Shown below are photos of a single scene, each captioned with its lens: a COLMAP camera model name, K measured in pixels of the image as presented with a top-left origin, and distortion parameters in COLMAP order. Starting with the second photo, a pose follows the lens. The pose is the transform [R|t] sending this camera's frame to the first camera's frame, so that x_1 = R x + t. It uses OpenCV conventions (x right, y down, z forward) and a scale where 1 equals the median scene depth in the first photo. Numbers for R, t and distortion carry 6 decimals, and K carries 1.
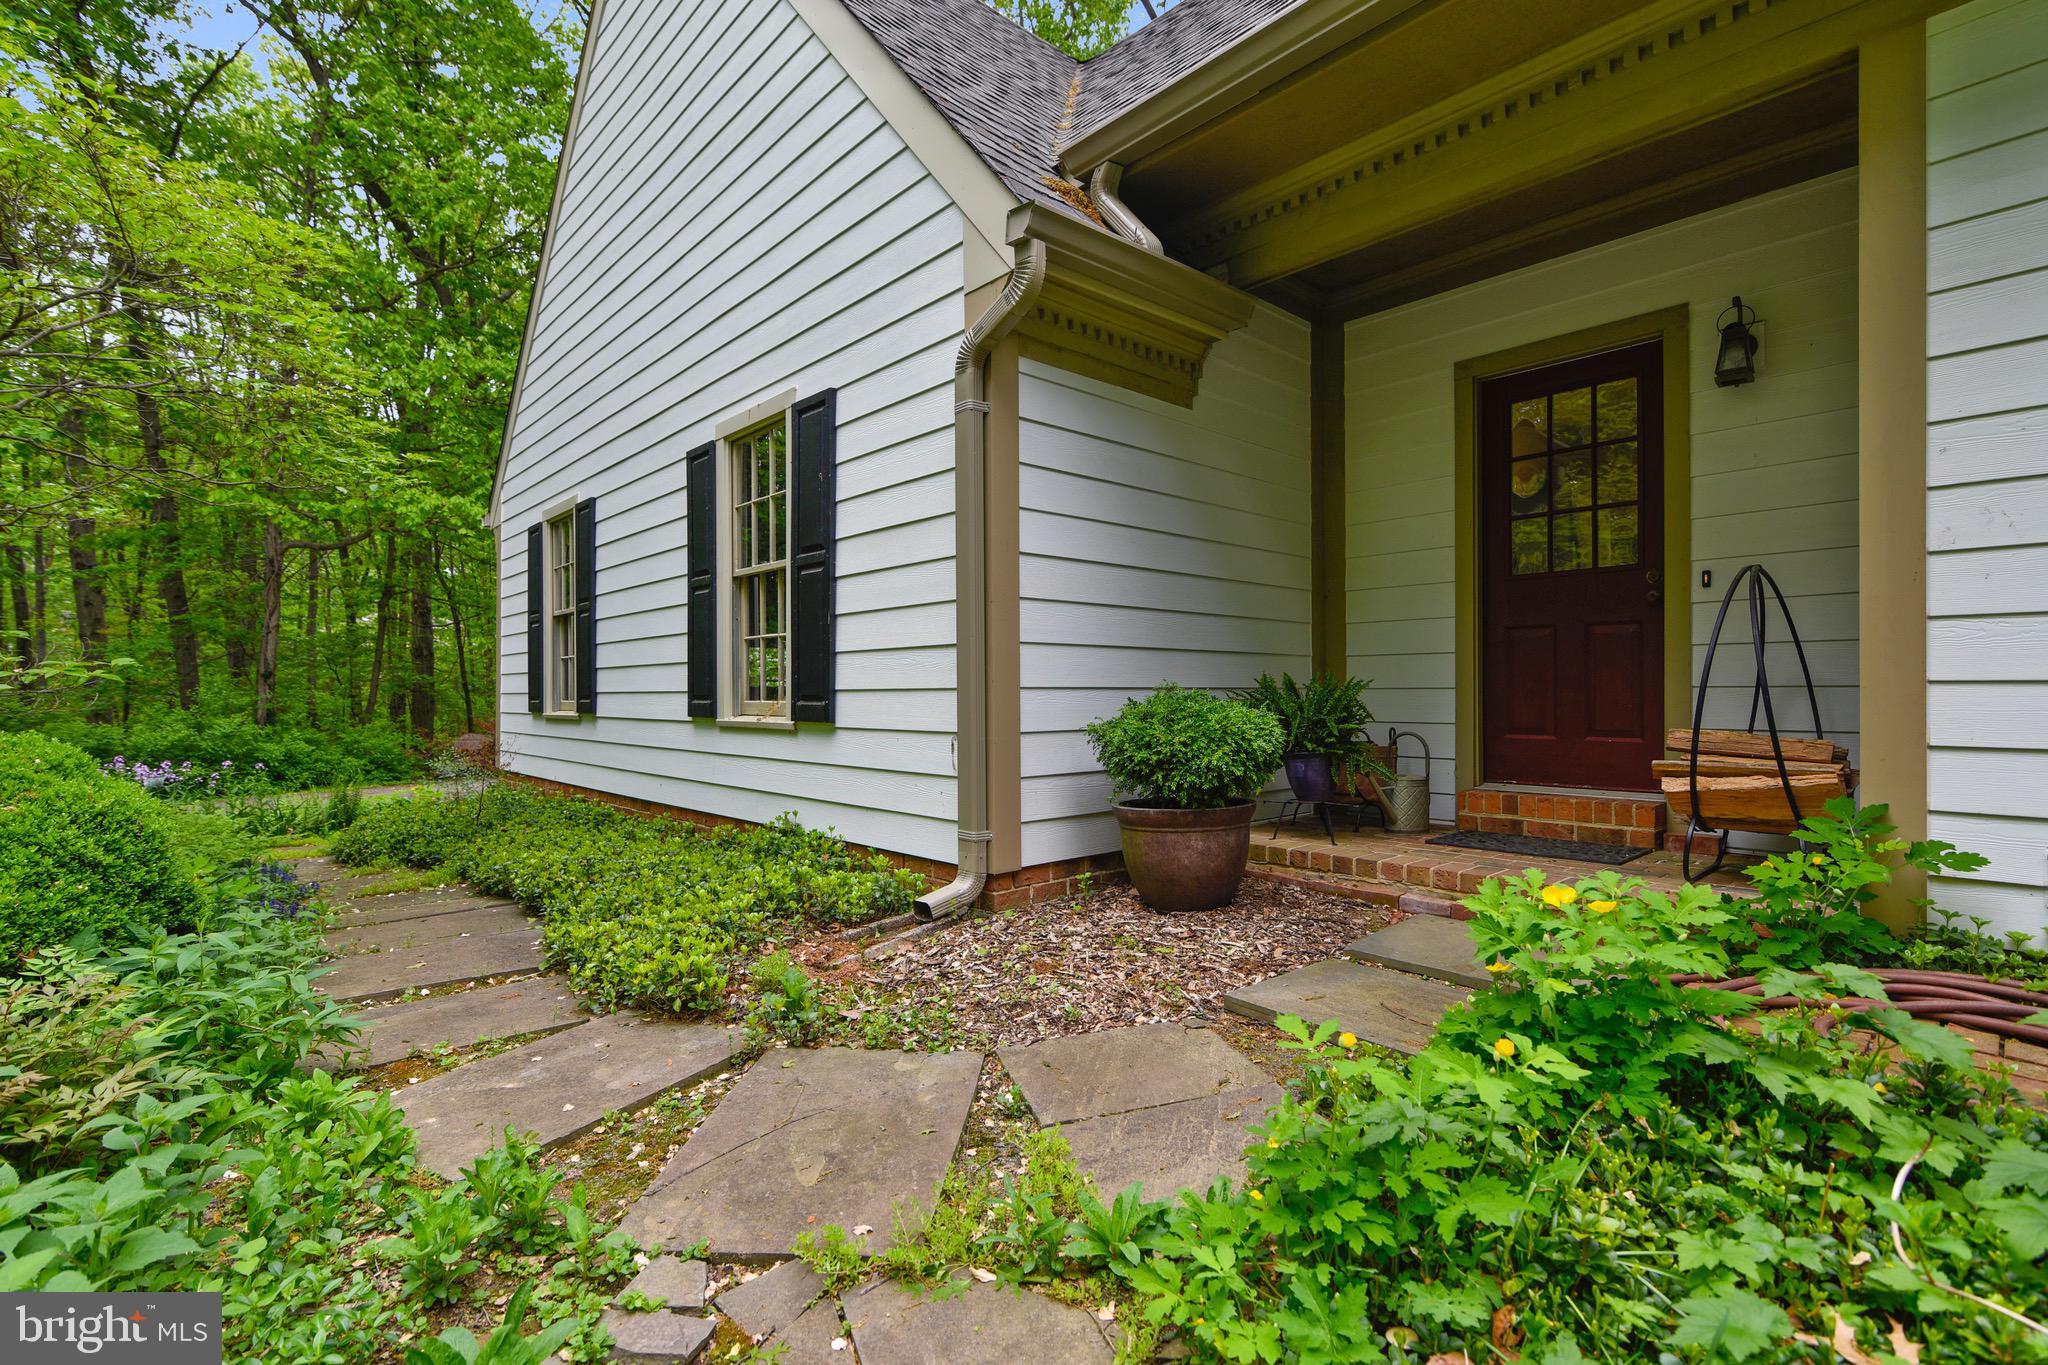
lens RADIAL K [[946.1, 0, 1043.2], [0, 946.1, 694.2], [0, 0, 1]] dist [-0.010423, 0.000168]
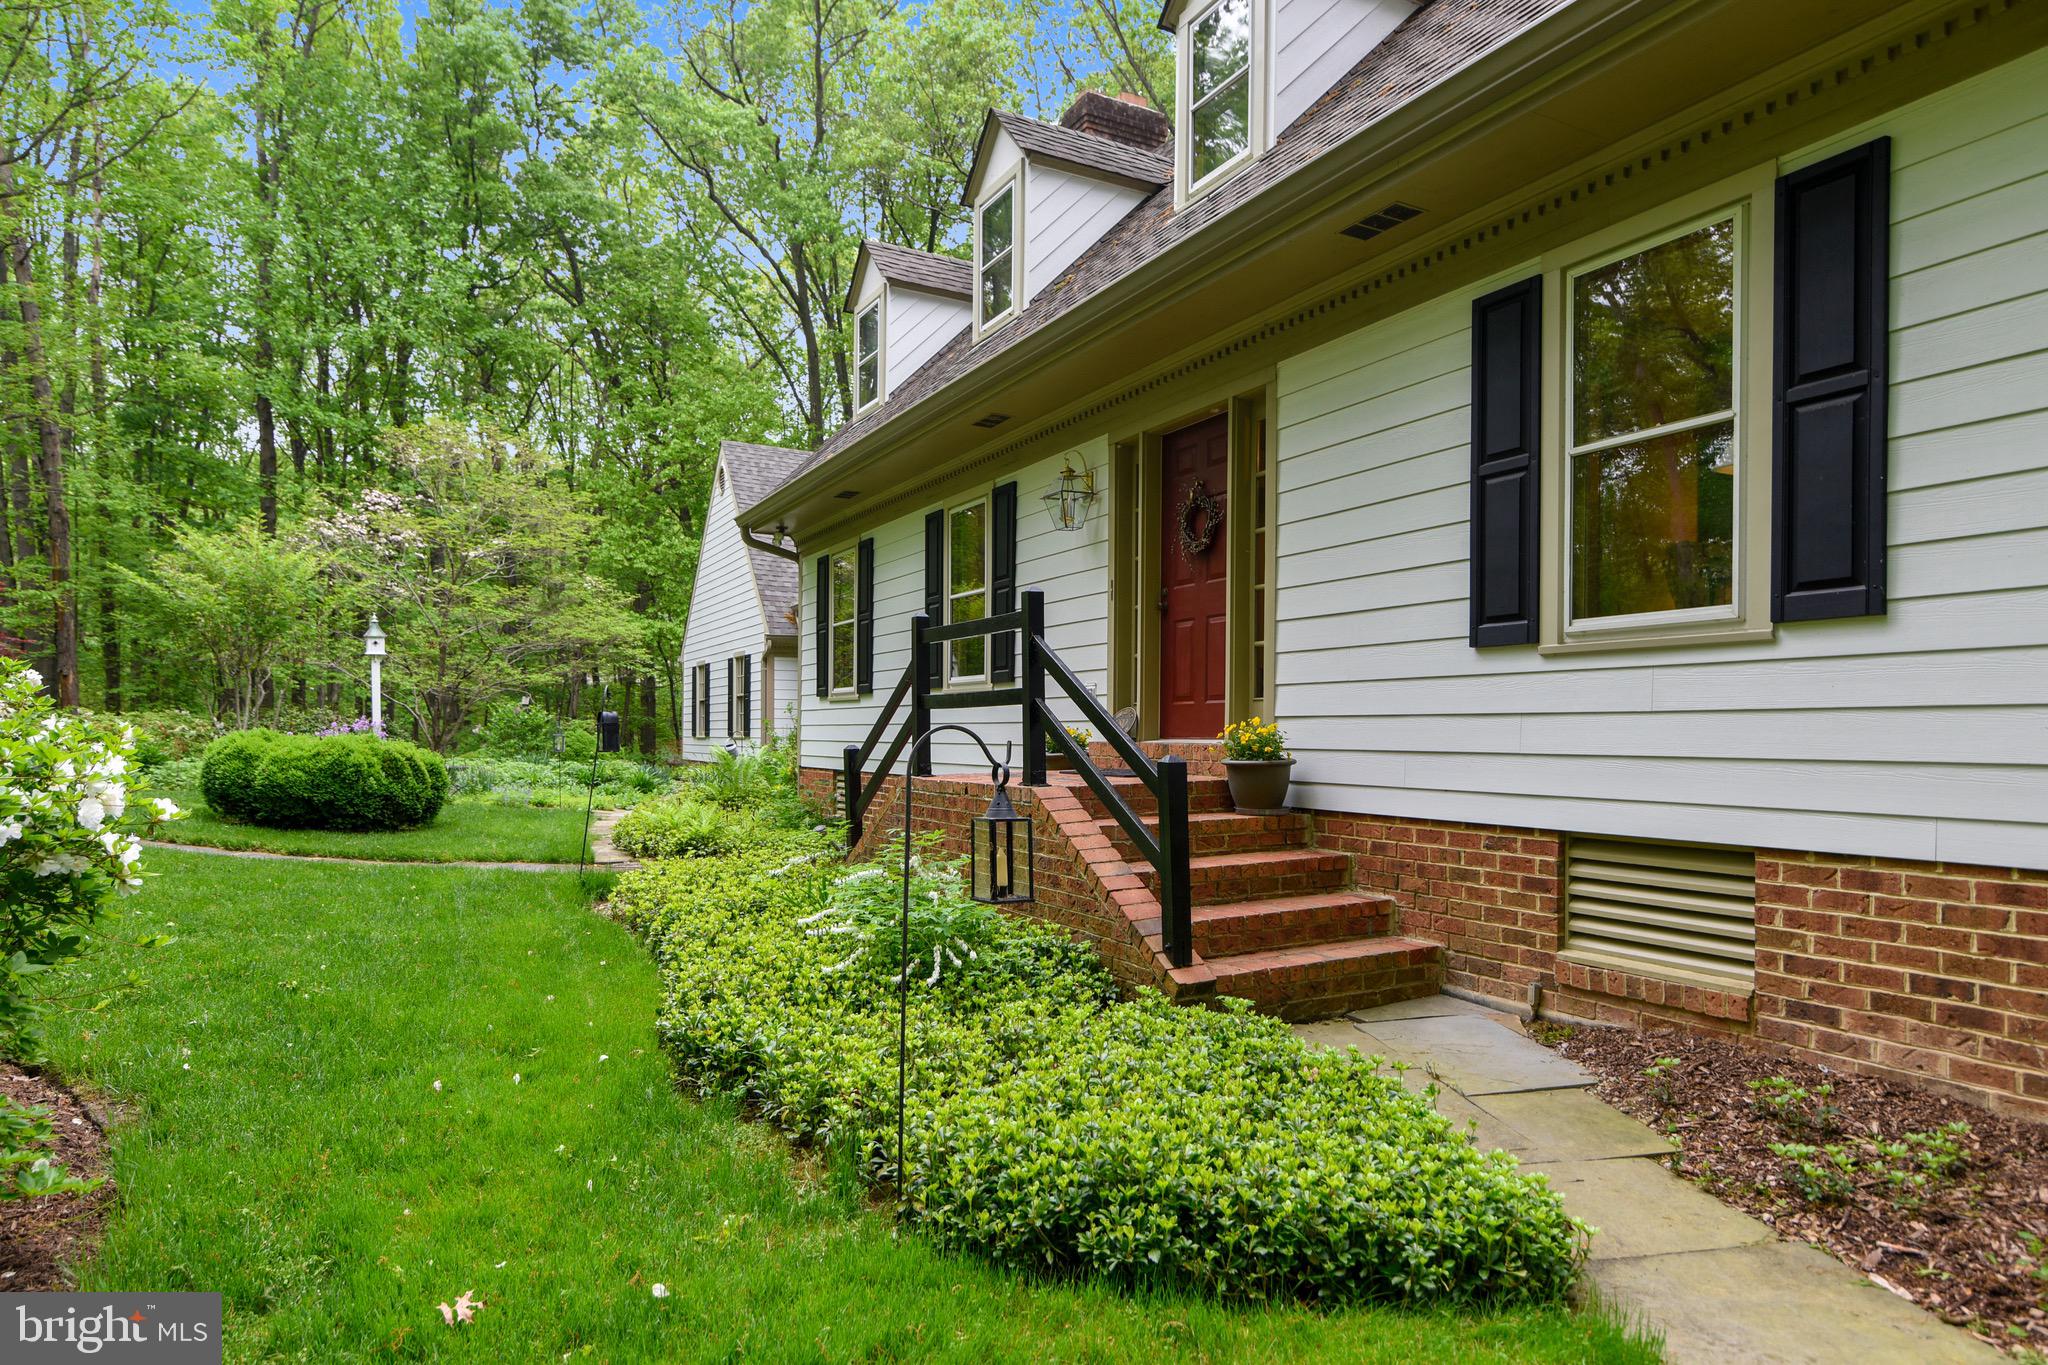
lens RADIAL K [[1259.7, 0, 1015.0], [0, 1259.7, 755.2], [0, 0, 1]] dist [-0.002124, -0.001336]
pose [[0.960830, 0.016360, -0.276655, 1.903607], [-0.013626, 0.999837, 0.011803, 0.027354], [0.276803, -0.007572, 0.960897, -3.122168]]
